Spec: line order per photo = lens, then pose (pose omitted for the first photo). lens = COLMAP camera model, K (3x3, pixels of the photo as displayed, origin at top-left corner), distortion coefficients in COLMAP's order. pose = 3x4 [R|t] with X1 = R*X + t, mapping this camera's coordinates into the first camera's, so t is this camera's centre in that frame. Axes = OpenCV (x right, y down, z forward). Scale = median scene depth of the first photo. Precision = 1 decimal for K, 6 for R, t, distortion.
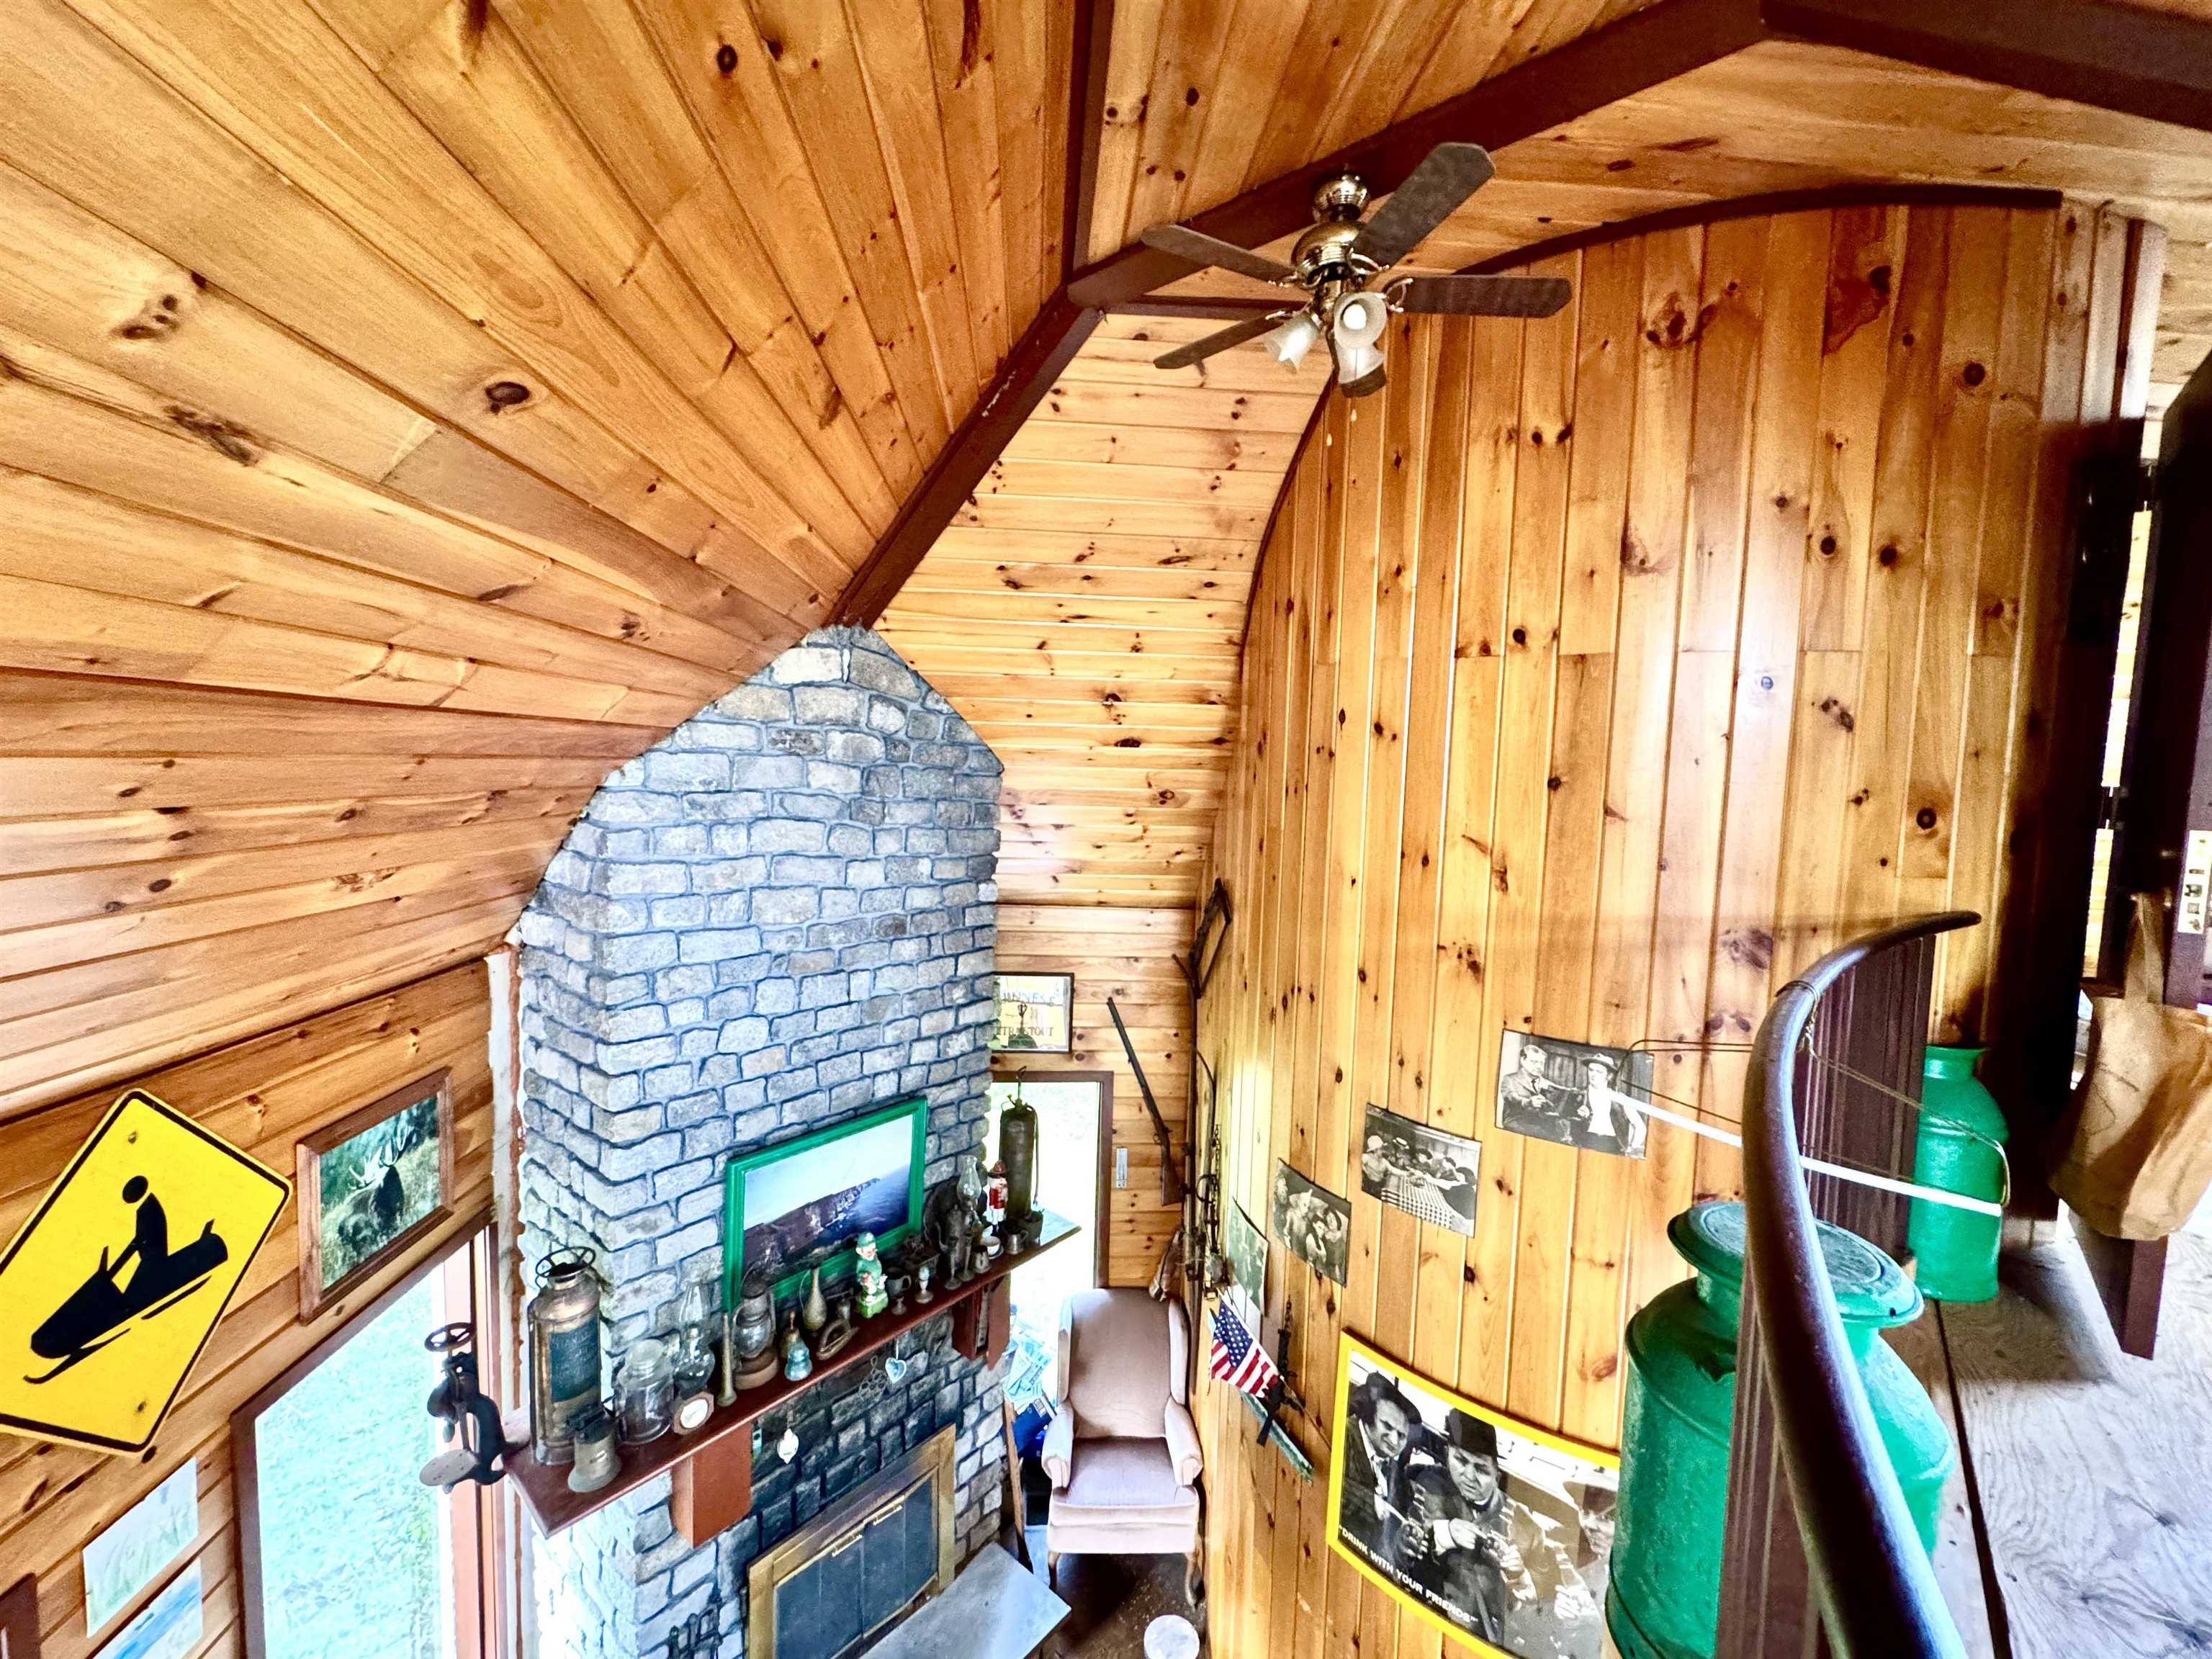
lens RADIAL K [[881.3, 0, 1104.7], [0, 881.3, 827.6], [0, 0, 1]] dist [-0.001707, -0.000029]
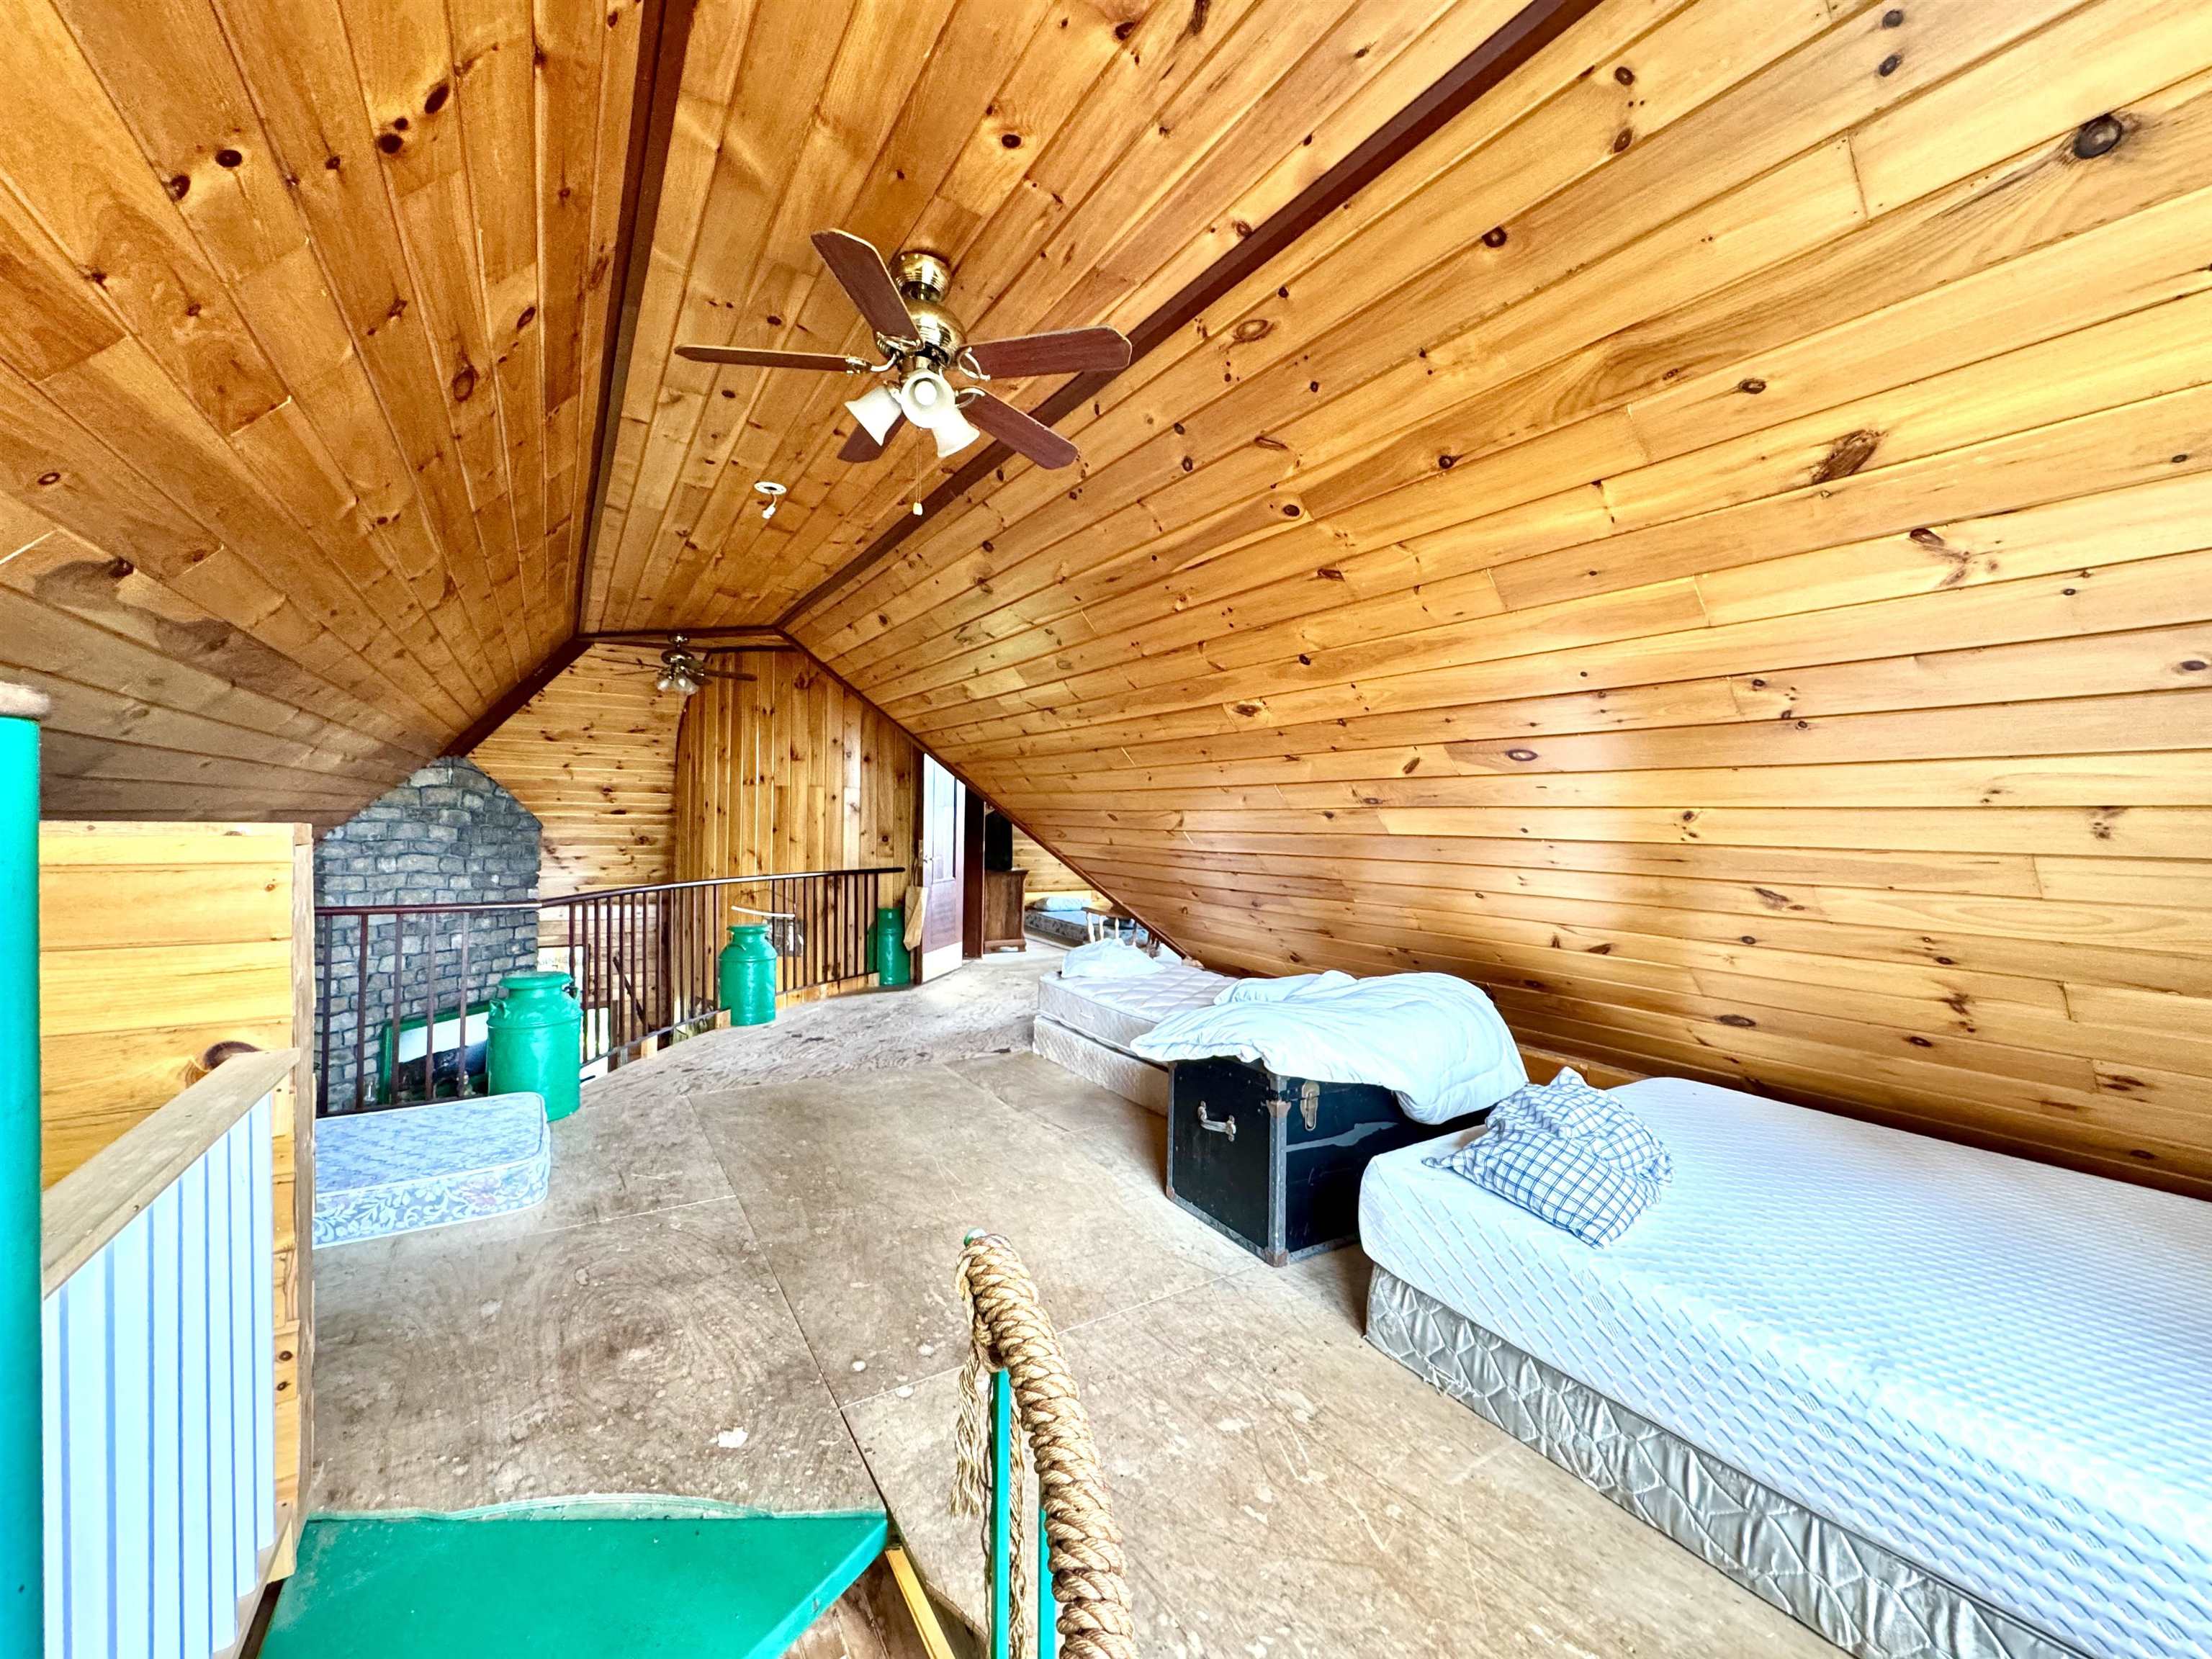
lens RADIAL K [[885.4, 0, 1111.6], [0, 885.4, 827.3], [0, 0, 1]] dist [-0.000676, -0.000140]
pose [[0.887086, -0.015663, 0.461338, 0.127330], [0.040581, 0.998201, -0.044141, 0.094790], [-0.459817, 0.057878, 0.886126, -1.733649]]
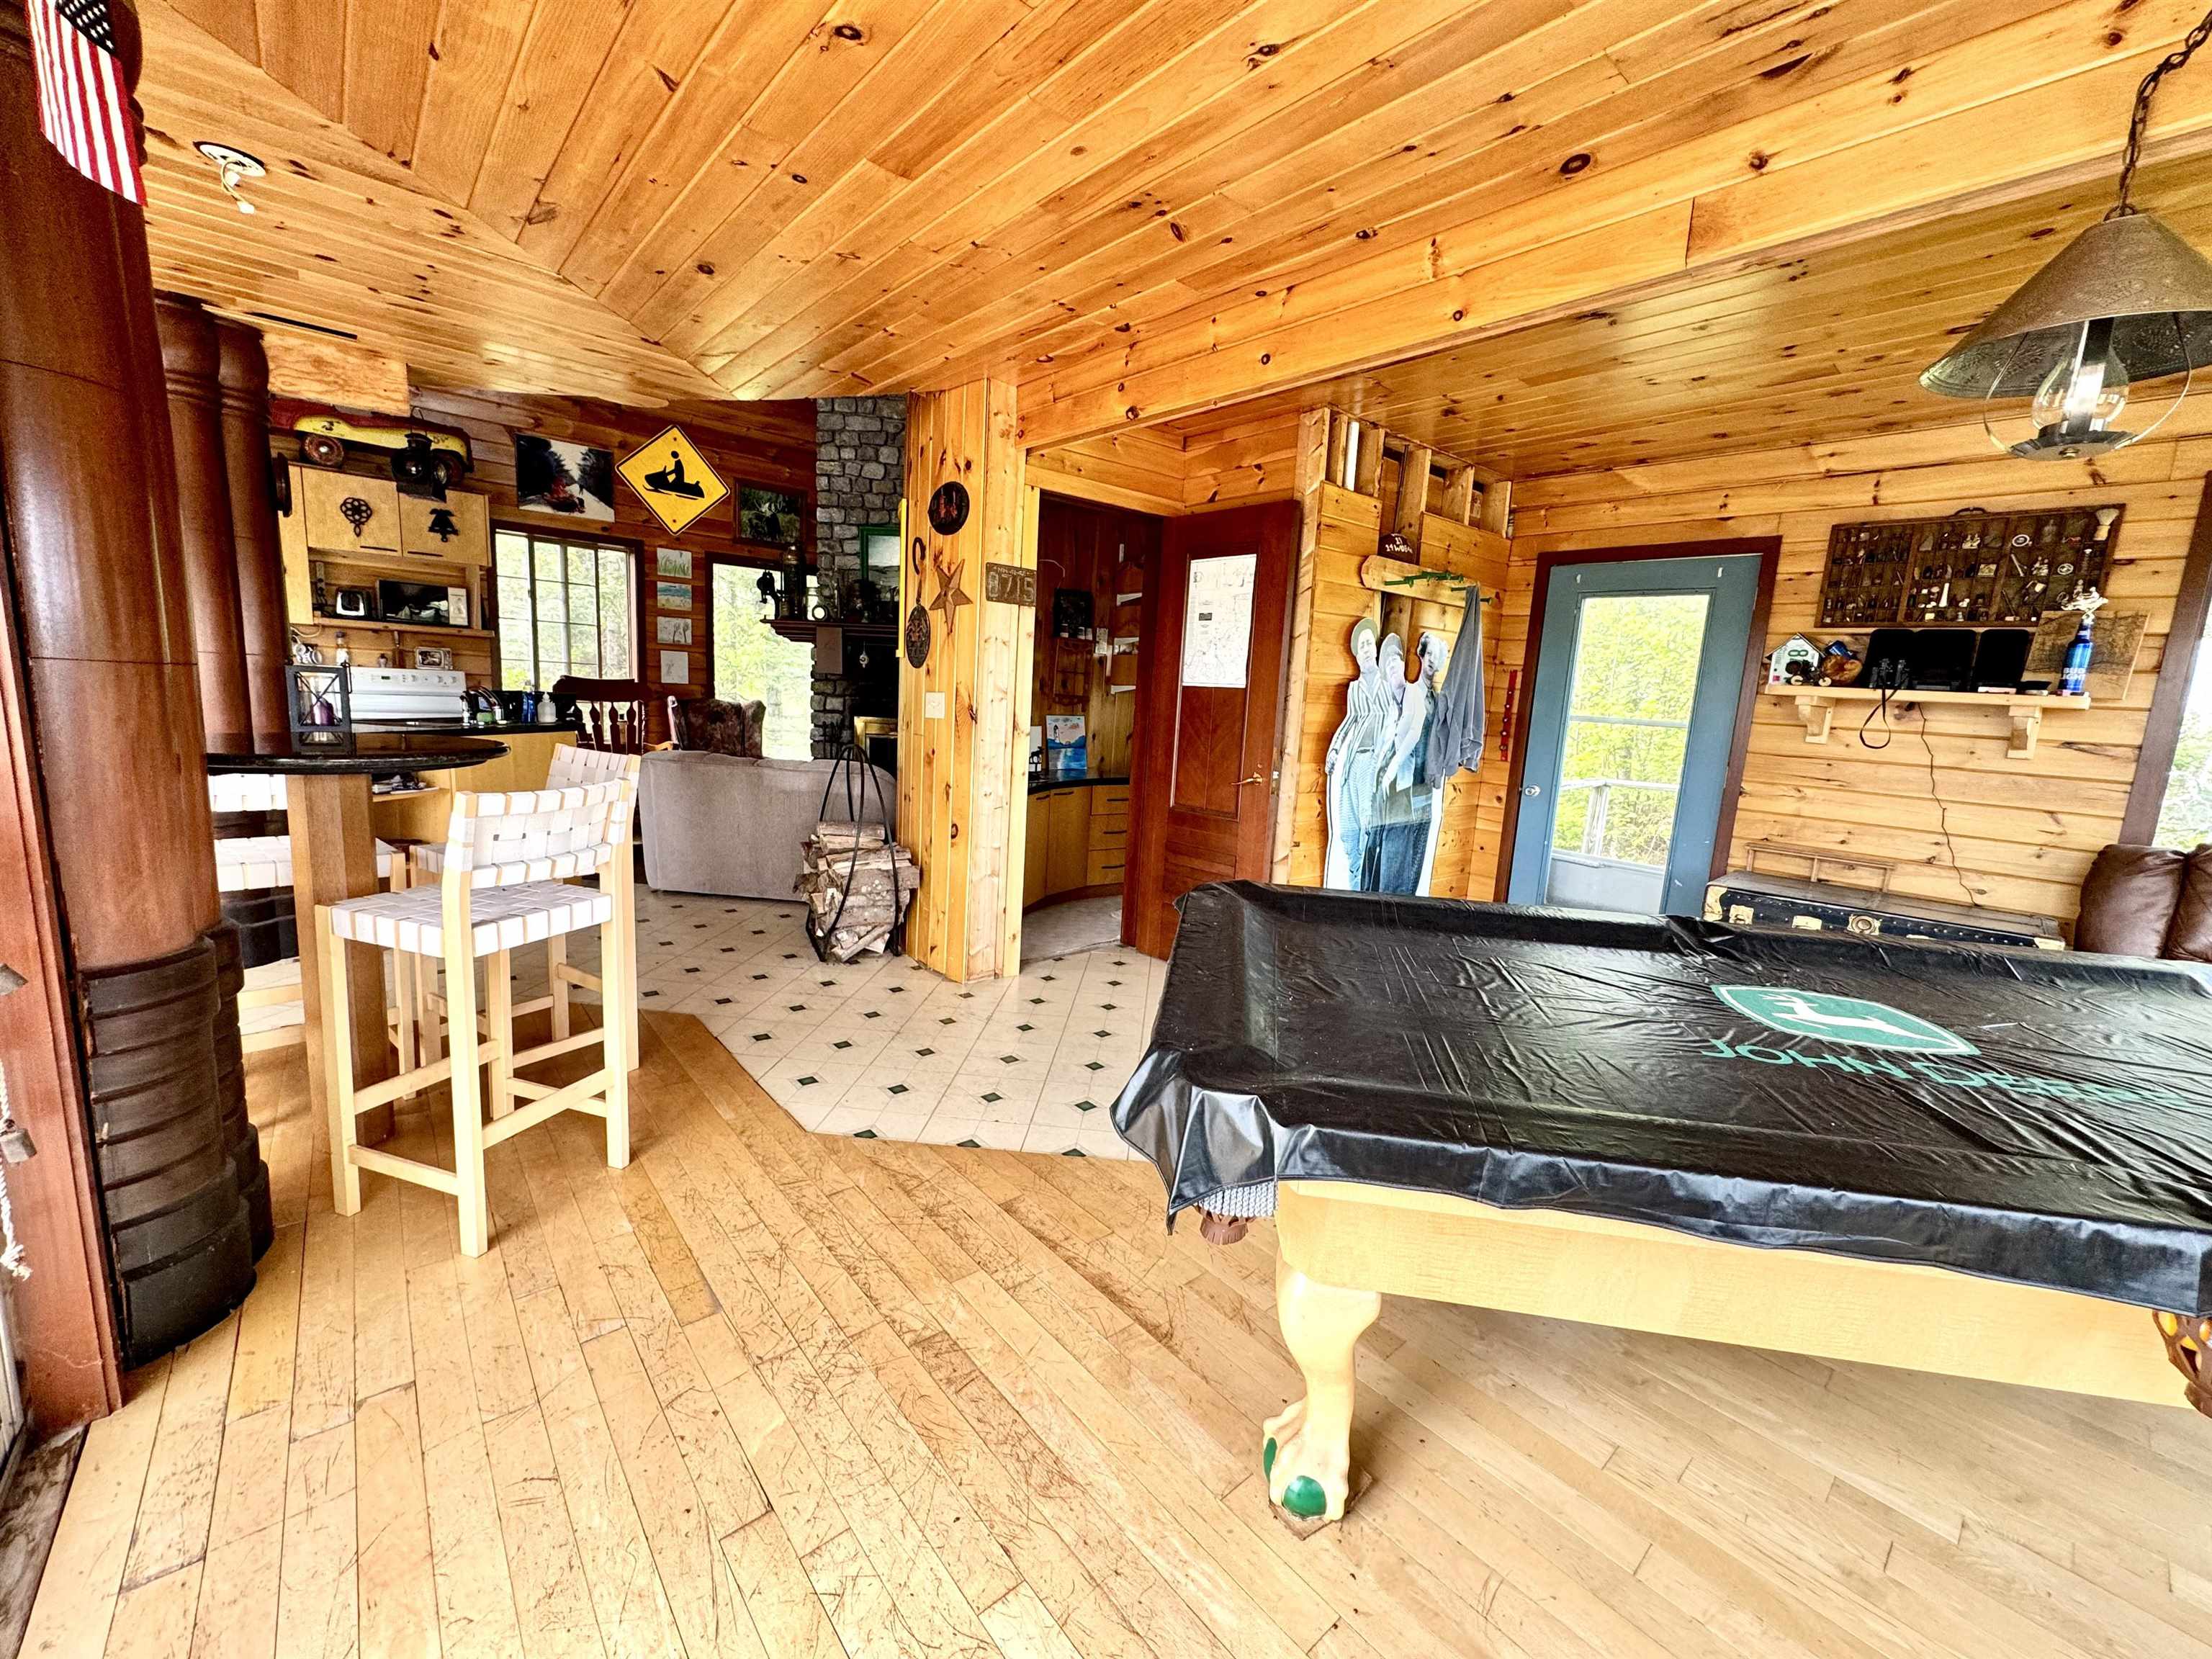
lens RADIAL K [[881.3, 0, 1104.7], [0, 881.3, 827.6], [0, 0, 1]] dist [-0.001707, -0.000029]
pose [[0.591944, 0.128685, -0.795640, 1.987229], [-0.093044, 0.991482, 0.091137, 0.968060], [0.800591, 0.020082, 0.598875, 0.209019]]
